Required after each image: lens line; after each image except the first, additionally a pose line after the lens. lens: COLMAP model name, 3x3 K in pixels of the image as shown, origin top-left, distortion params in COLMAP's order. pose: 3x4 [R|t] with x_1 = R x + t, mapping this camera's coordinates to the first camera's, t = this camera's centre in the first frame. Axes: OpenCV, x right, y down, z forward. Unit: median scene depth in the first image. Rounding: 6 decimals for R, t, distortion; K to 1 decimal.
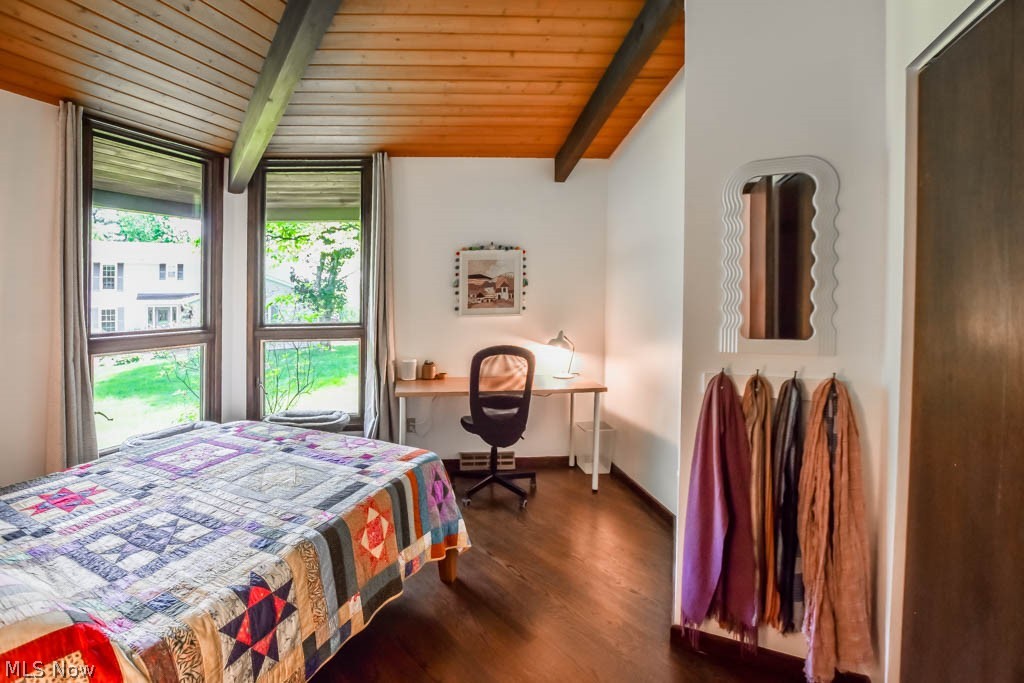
lens RADIAL K [[464.1, 0, 514.1], [0, 464.1, 337.6], [0, 0, 1]] dist [-0.028316, 0.000029]
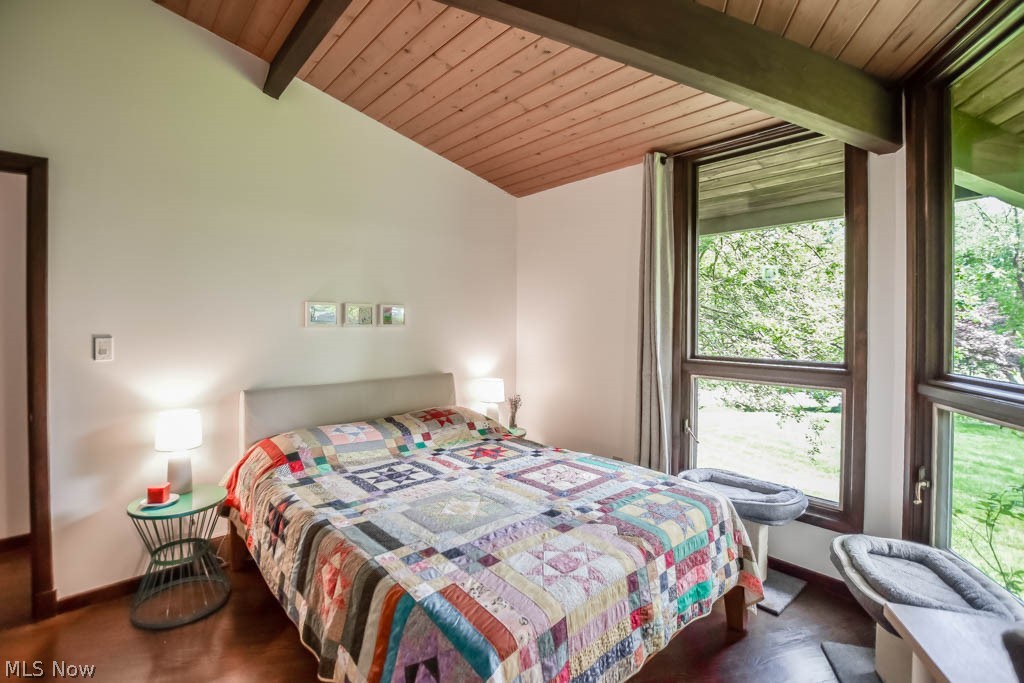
lens RADIAL K [[464.1, 0, 514.1], [0, 464.1, 337.6], [0, 0, 1]] dist [-0.028316, 0.000029]
pose [[-0.475733, 0.037892, -0.878773, 0.208473], [-0.080289, 0.993030, 0.086284, -0.109165], [0.875917, 0.111604, -0.469375, 1.131184]]
